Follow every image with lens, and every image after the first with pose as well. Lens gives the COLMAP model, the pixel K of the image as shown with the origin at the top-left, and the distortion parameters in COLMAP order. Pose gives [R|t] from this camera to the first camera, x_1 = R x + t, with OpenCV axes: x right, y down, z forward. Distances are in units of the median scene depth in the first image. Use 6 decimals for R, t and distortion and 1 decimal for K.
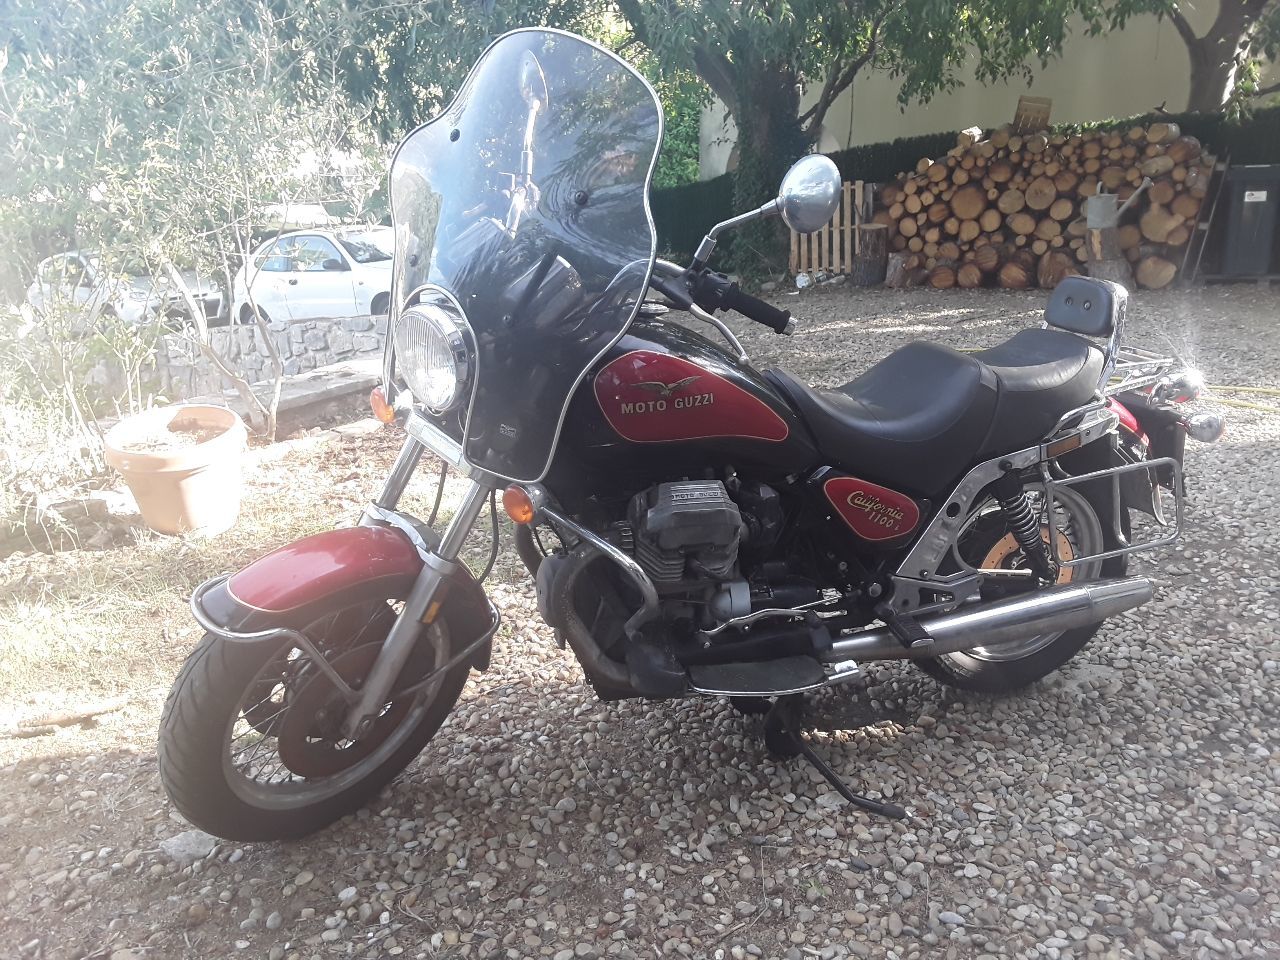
lens RADIAL K [[1002.1, 0, 638.0], [0, 1002.1, 486.8], [0, 0, 1]] dist [0.076475, -0.109641]
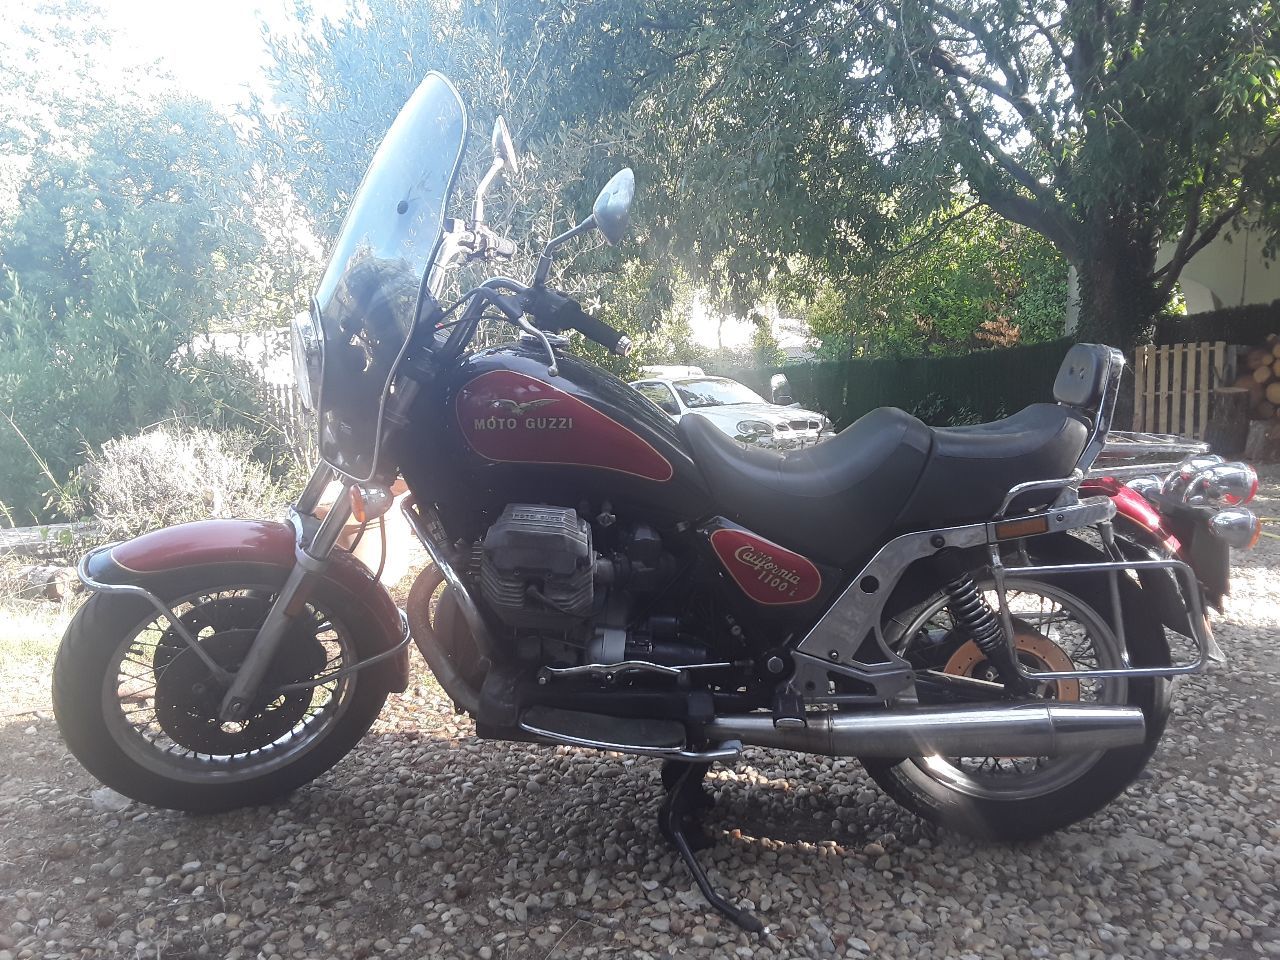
lens RADIAL K [[1002.1, 0, 640.9], [0, 1002.1, 480.5], [0, 0, 1]] dist [0.076475, -0.109641]
pose [[0.928643, 0.075396, -0.363233, 0.435705], [-0.135674, 0.980324, -0.143381, 0.086199], [0.345275, 0.182431, 0.920600, 0.107306]]
